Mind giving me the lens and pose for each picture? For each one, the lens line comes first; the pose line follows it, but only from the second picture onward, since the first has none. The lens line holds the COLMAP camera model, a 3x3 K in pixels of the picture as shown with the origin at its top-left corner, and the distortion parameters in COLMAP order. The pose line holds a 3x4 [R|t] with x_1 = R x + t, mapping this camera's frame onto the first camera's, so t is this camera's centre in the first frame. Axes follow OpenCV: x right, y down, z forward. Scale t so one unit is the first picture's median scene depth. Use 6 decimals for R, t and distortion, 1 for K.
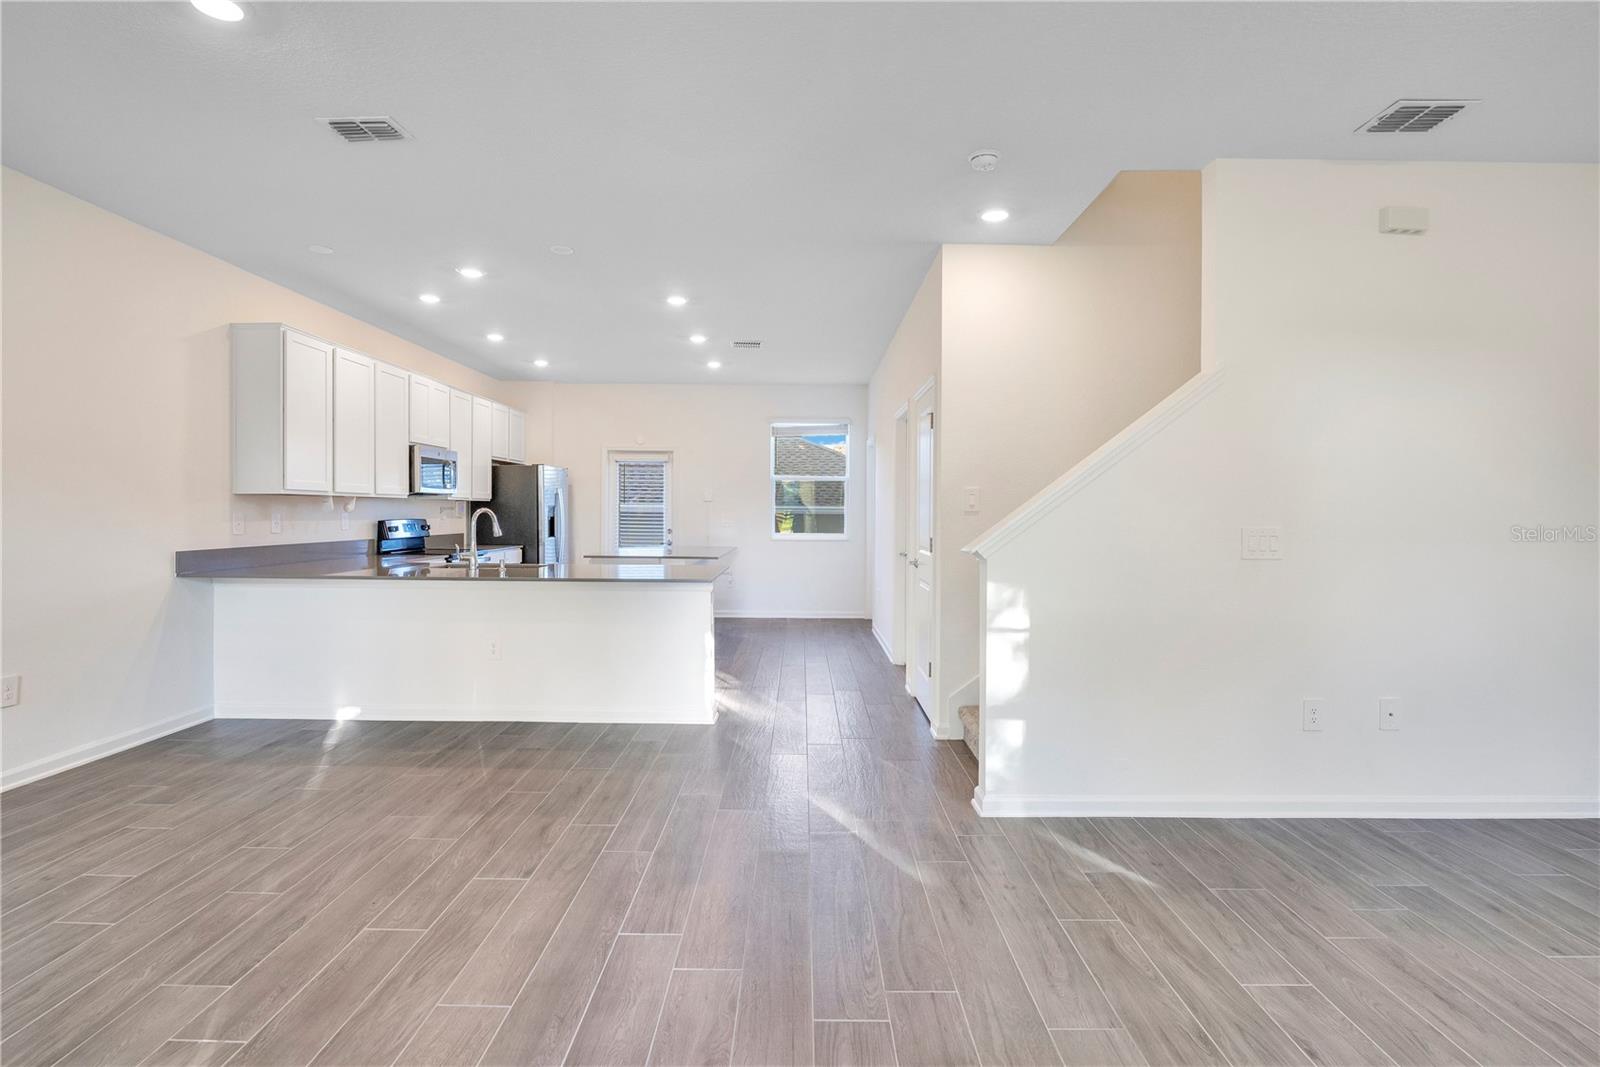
lens RADIAL K [[787.0, 0, 813.5], [0, 787.0, 509.6], [0, 0, 1]] dist [-0.015058, -0.000025]
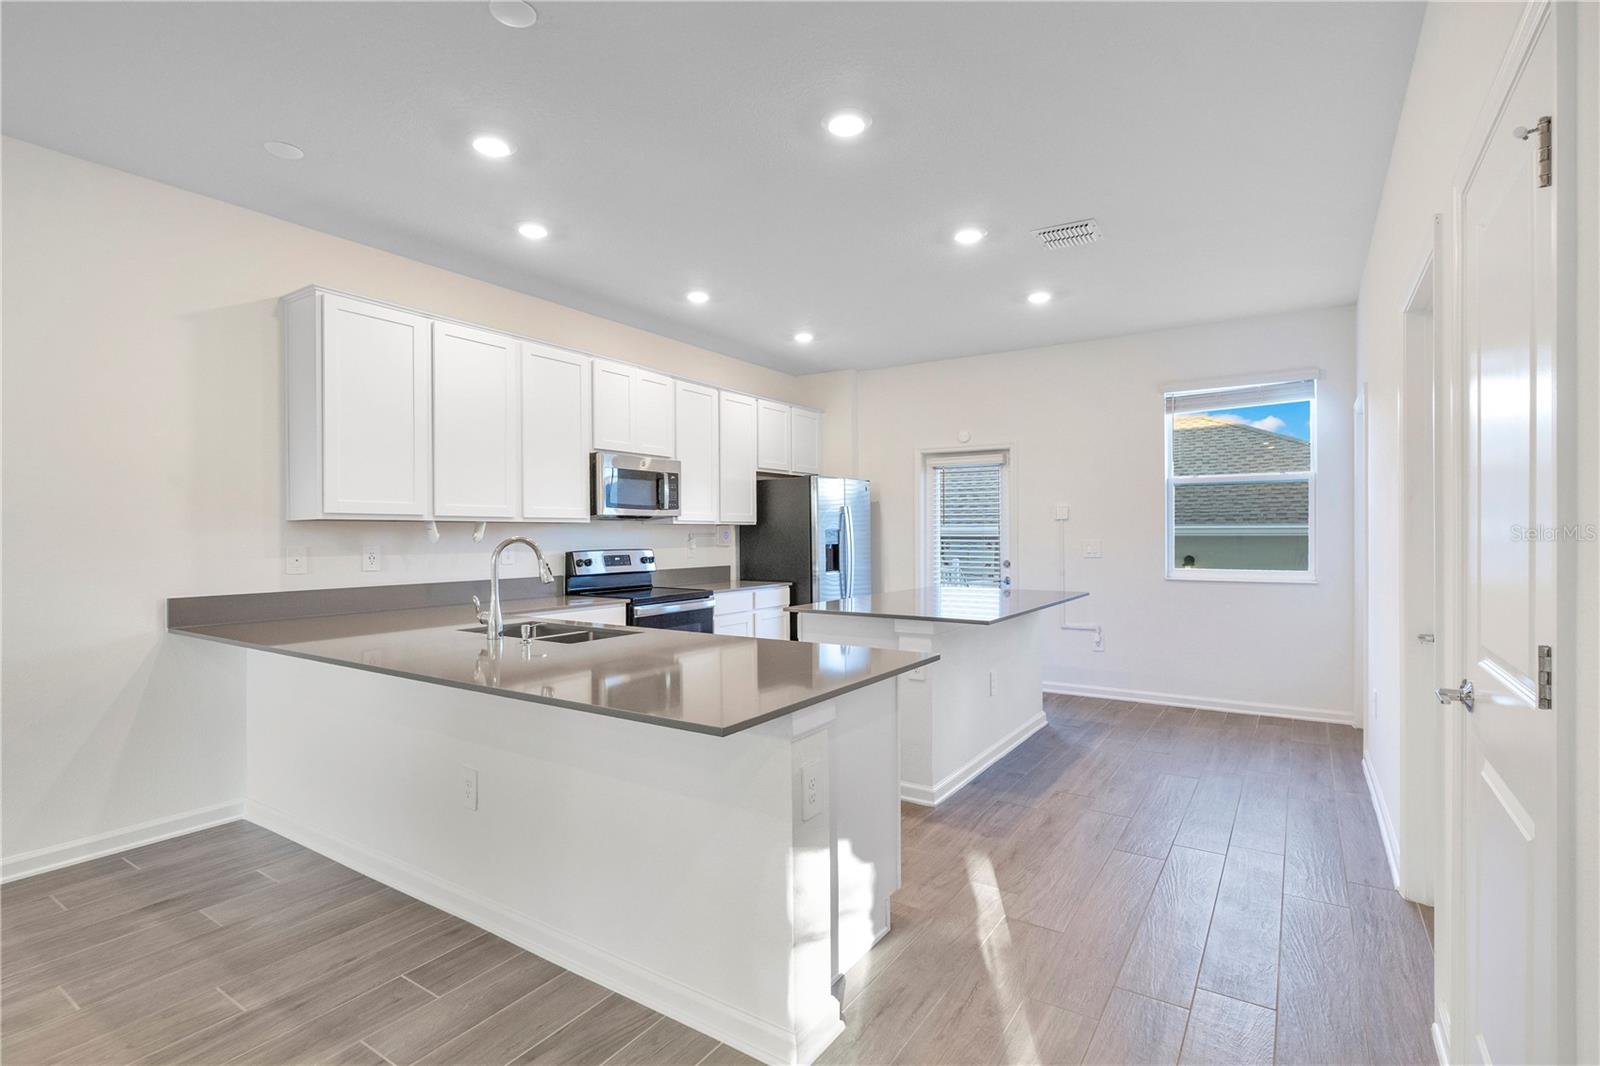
lens RADIAL K [[759.6, 0, 803.4], [0, 759.6, 537.3], [0, 0, 1]] dist [-0.003350, -0.000278]
pose [[0.827625, -0.007069, -0.561237, 0.075331], [0.010653, 0.999938, 0.003115, -0.000652], [0.561181, -0.008557, 0.827649, 0.559105]]
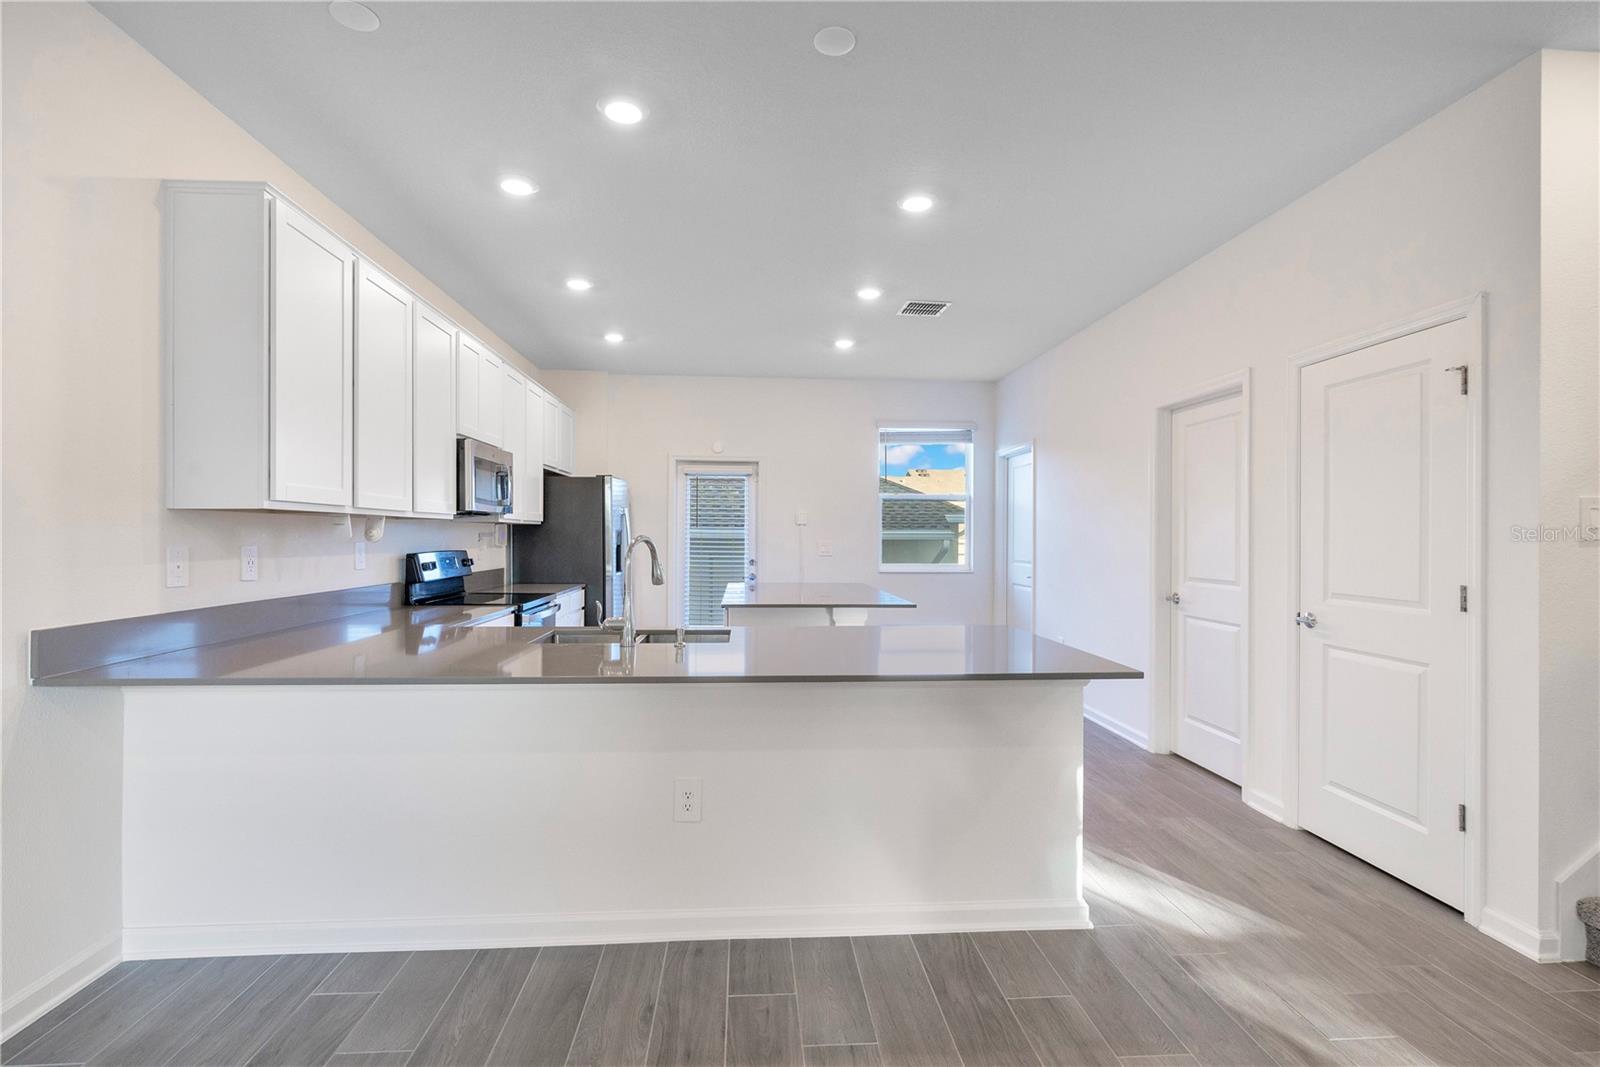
lens RADIAL K [[744.7, 0, 803.3], [0, 744.7, 527.6], [0, 0, 1]] dist [-0.000895, -0.000245]
pose [[0.998124, -0.001499, 0.061203, -0.292532], [0.002028, 0.999961, -0.008576, -0.002065], [-0.061187, 0.008684, 0.998089, 0.399597]]
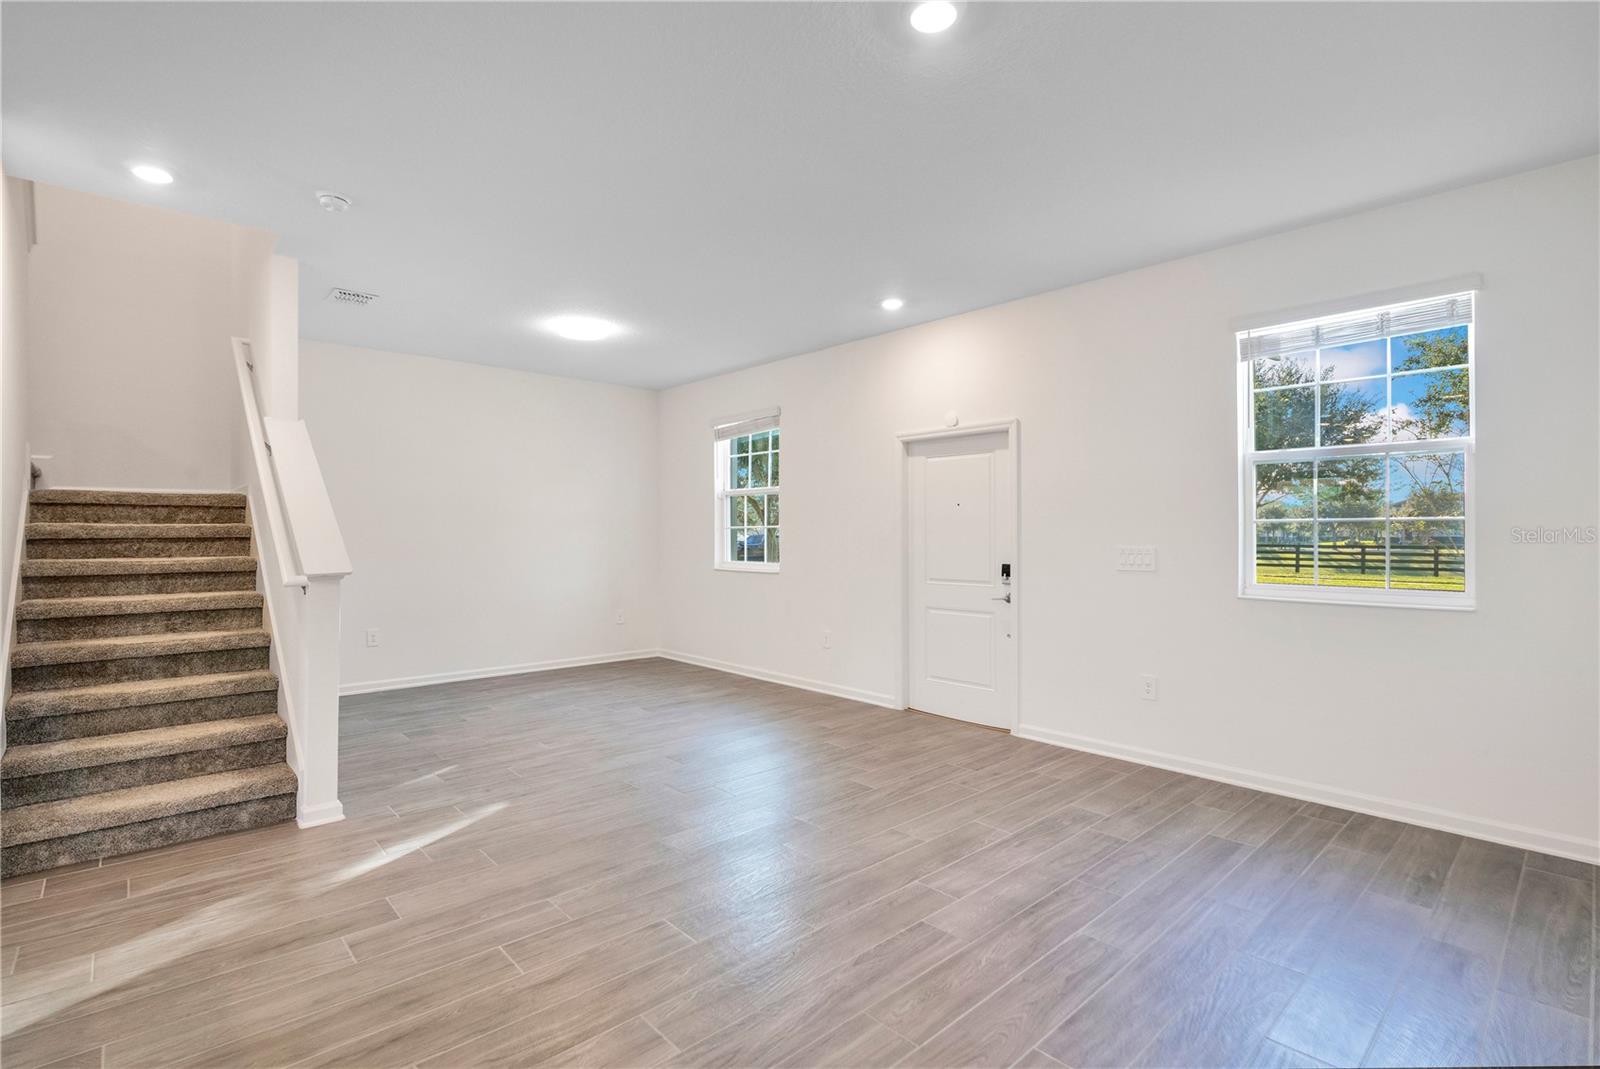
lens RADIAL K [[751.8, 0, 769.7], [0, 751.8, 533.5], [0, 0, 1]] dist [-0.019136, -0.000017]
pose [[-0.647399, -0.007302, 0.762116, -0.533927], [-0.007266, 0.999968, 0.003409, -0.002813], [-0.762116, -0.003331, -0.647432, 0.698596]]
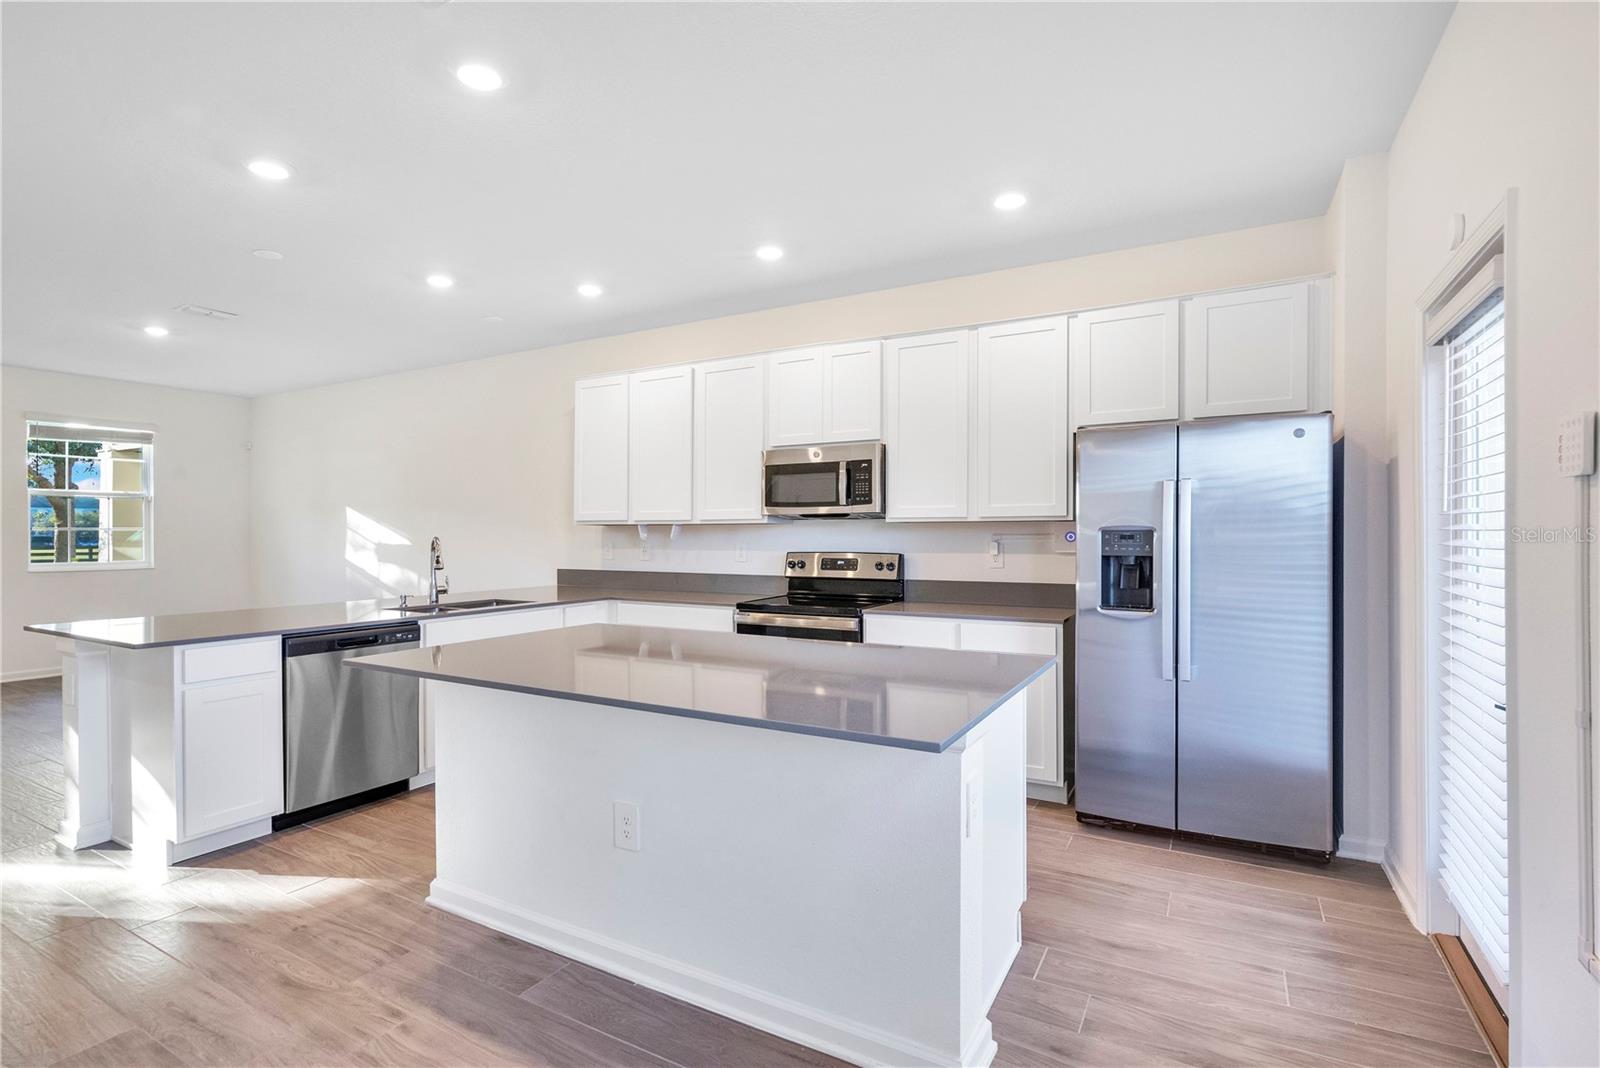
lens RADIAL K [[759.6, 0, 803.4], [0, 759.6, 538.3], [0, 0, 1]] dist [-0.003350, -0.000278]
pose [[-0.502285, -0.004807, -0.864689, 0.099086], [-0.002682, 0.999988, -0.004001, 0.002936], [0.864698, 0.000309, -0.502292, 1.550948]]
